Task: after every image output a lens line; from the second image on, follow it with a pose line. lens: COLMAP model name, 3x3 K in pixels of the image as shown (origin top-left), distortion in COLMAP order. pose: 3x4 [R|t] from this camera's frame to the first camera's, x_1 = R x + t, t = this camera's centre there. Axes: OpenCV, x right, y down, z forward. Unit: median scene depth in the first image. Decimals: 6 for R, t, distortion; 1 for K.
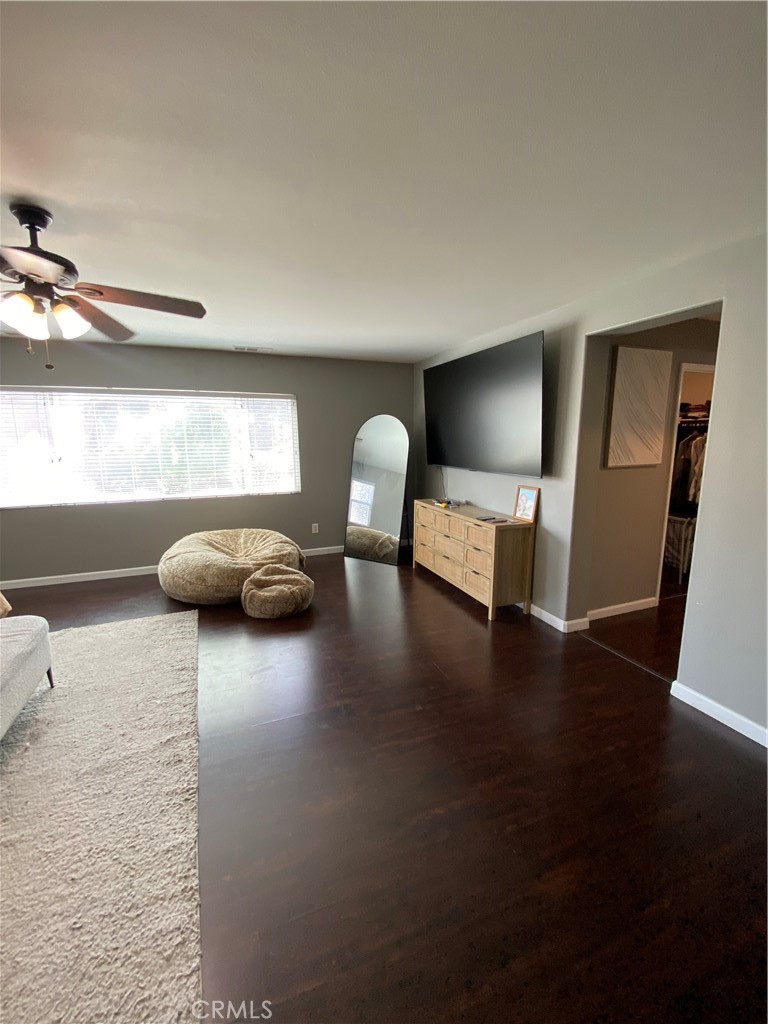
lens RADIAL K [[406.3, 0, 387.3], [0, 406.3, 507.3], [0, 0, 1]] dist [0.000044, -0.012349]
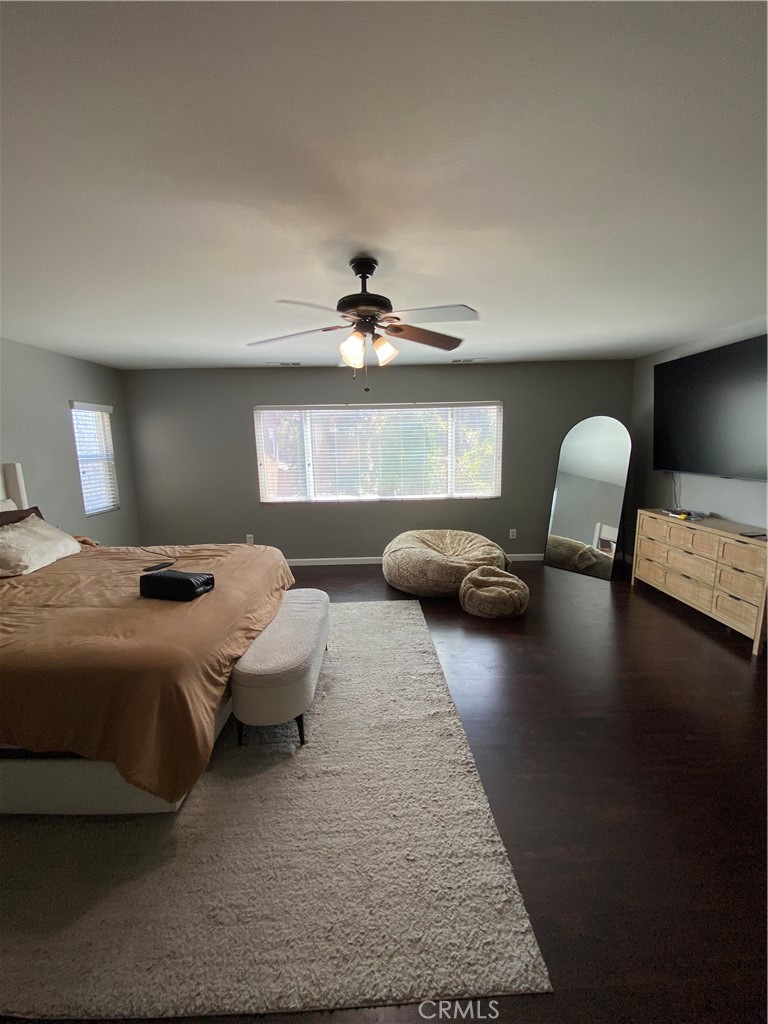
lens RADIAL K [[408.3, 0, 382.8], [0, 408.3, 505.0], [0, 0, 1]] dist [0.010982, -0.018524]
pose [[0.929678, 0.039324, -0.366269, -0.162174], [-0.046323, 0.998873, -0.010337, 0.009650], [0.365449, 0.026577, 0.930452, -0.070007]]
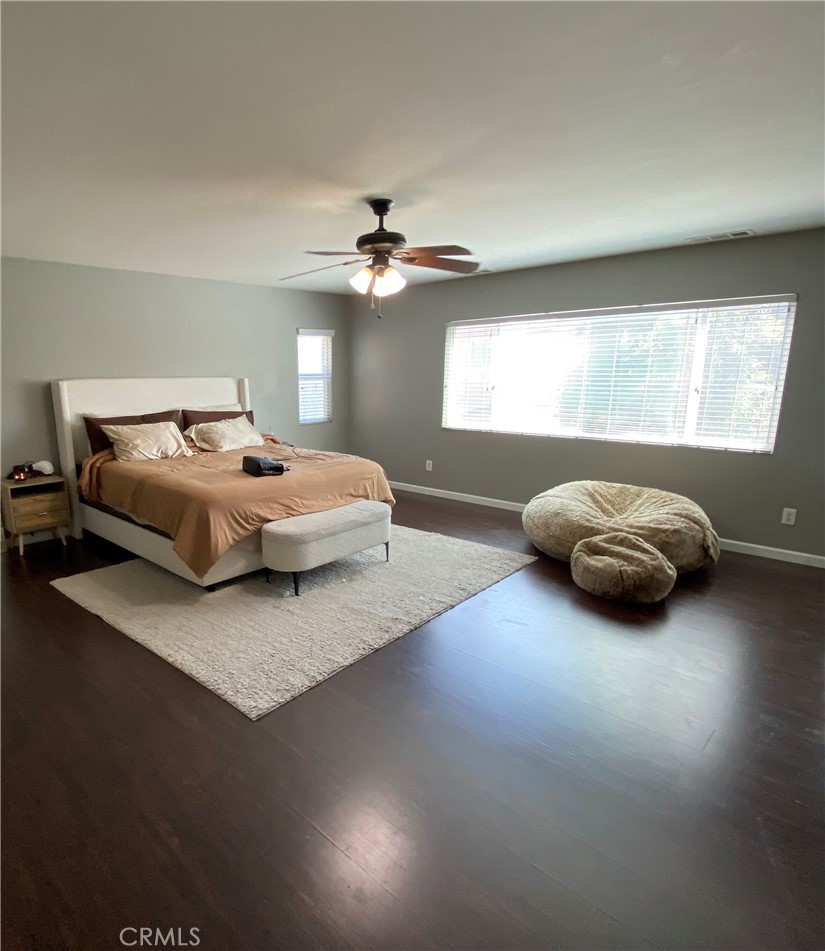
lens RADIAL K [[559.5, 0, 325.2], [0, 559.5, 489.7], [0, 0, 1]] dist [0.000767, -0.000638]
pose [[0.351779, 0.194476, -0.915658, 0.487314], [-0.148165, 0.977418, 0.150671, -0.014832], [0.924283, 0.082665, 0.372650, 0.080980]]
